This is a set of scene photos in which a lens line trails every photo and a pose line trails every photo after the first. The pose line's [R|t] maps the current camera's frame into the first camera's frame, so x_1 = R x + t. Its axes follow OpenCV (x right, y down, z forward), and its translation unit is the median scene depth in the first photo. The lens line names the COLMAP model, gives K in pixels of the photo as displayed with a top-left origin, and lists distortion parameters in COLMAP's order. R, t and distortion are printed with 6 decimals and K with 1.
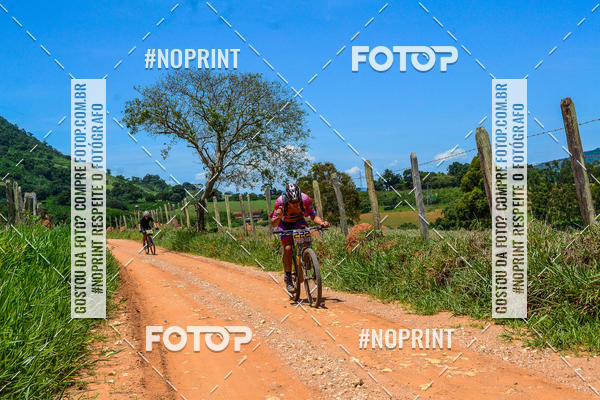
lens RADIAL K [[865.5, 0, 355.9], [0, 865.5, 209.2], [0, 0, 1]] dist [-0.016334, 0.005602]
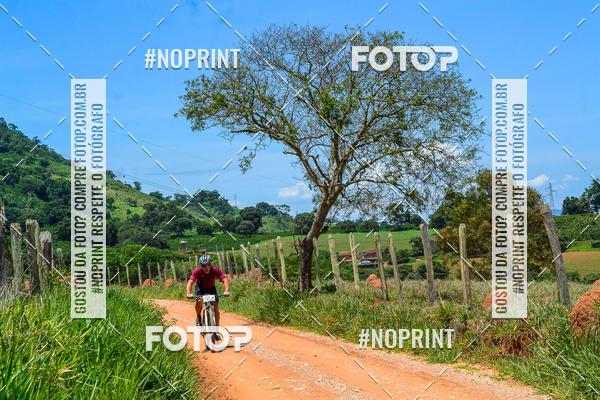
lens RADIAL K [[1492.7, 0, 279.8], [0, 1492.7, 184.0], [0, 0, 1]] dist [0.030232, 0.548234]
pose [[0.994641, -0.005617, -0.103240, -0.088269], [0.004593, 0.999938, -0.010158, -0.039538], [0.103291, 0.009629, 0.994605, -0.056597]]
